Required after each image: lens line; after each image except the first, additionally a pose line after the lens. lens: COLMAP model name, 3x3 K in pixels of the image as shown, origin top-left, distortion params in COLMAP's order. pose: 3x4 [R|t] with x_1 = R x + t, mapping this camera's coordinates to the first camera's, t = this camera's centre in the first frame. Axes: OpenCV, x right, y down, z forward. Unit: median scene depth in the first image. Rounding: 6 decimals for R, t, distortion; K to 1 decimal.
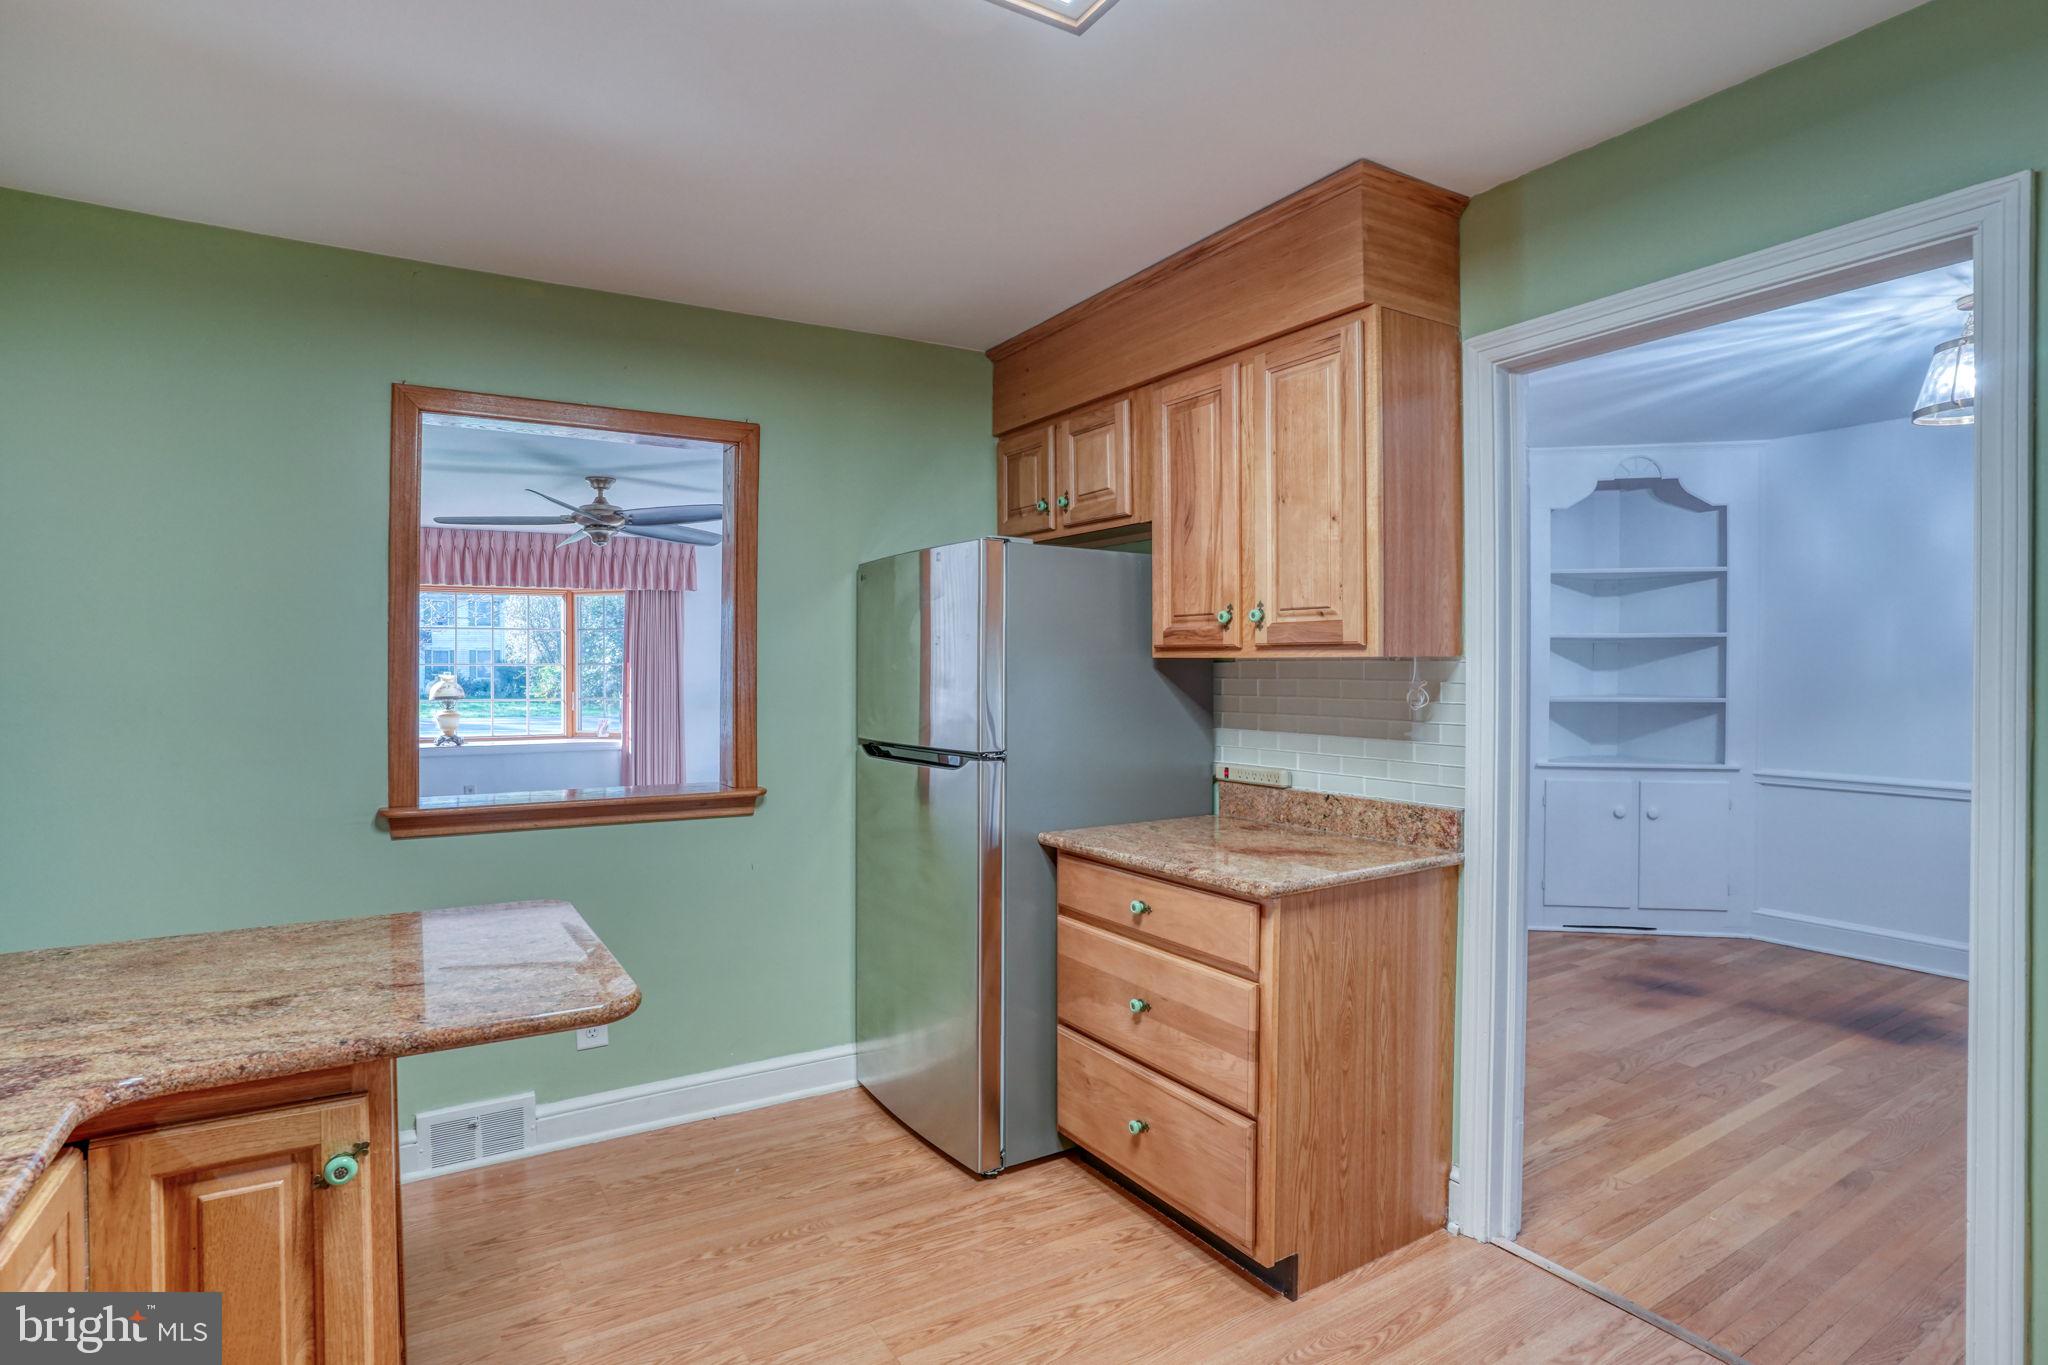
lens RADIAL K [[1015.1, 0, 1034.7], [0, 1015.1, 678.3], [0, 0, 1]] dist [-0.076340, 0.034748]
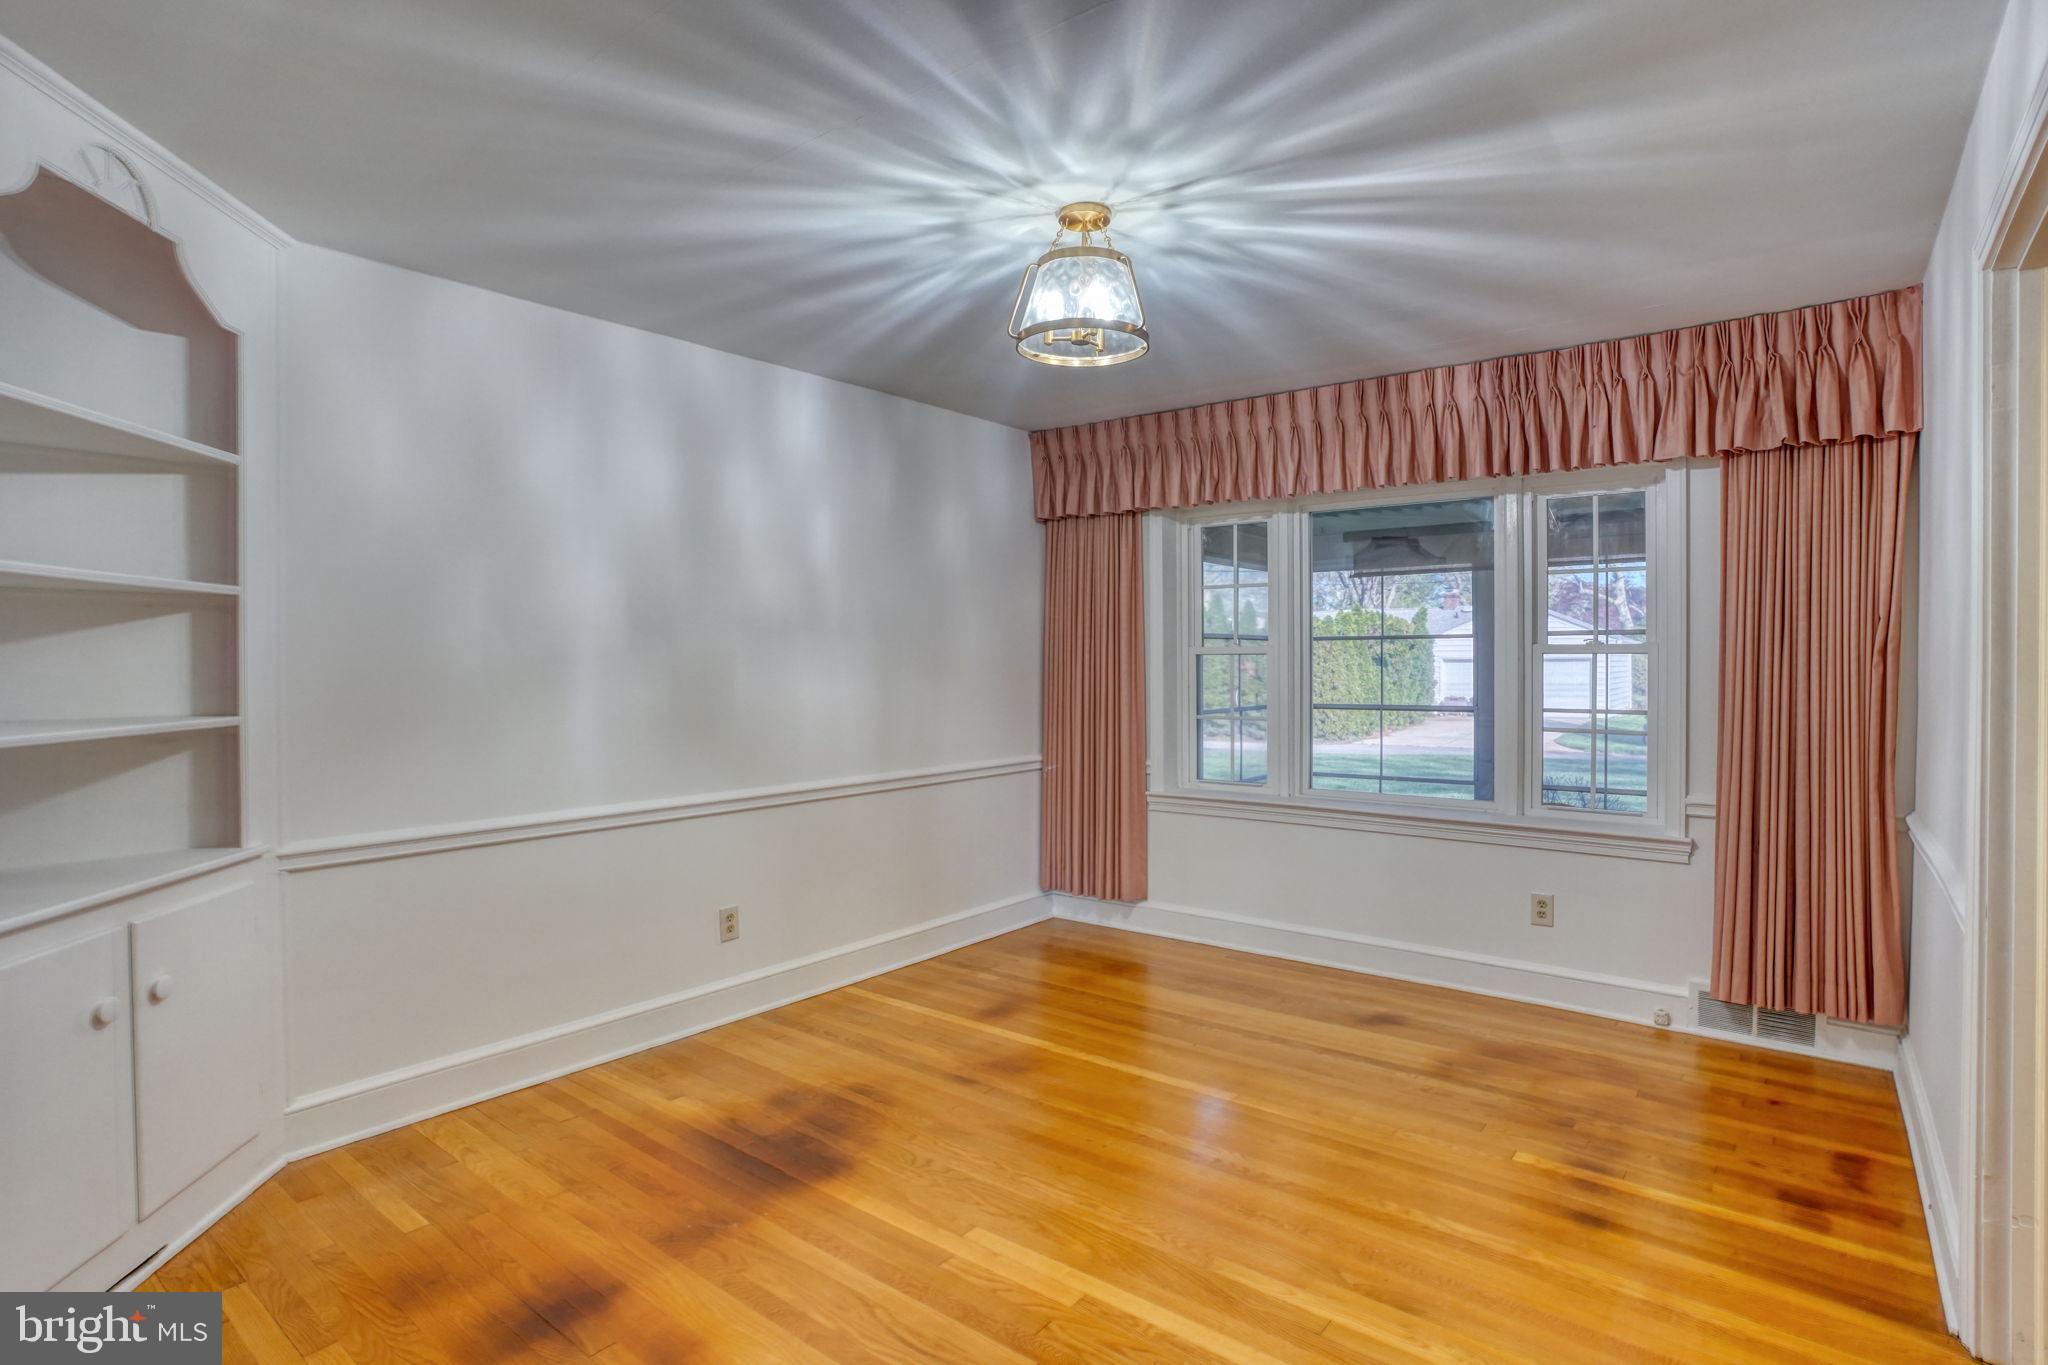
lens RADIAL K [[1015.1, 0, 1034.7], [0, 1015.1, 678.3], [0, 0, 1]] dist [-0.076340, 0.034748]
pose [[-0.322540, -0.018510, 0.946375, 0.281760], [0.012316, 0.999642, 0.023749, -0.020178], [-0.946476, 0.019315, -0.322196, 2.266012]]
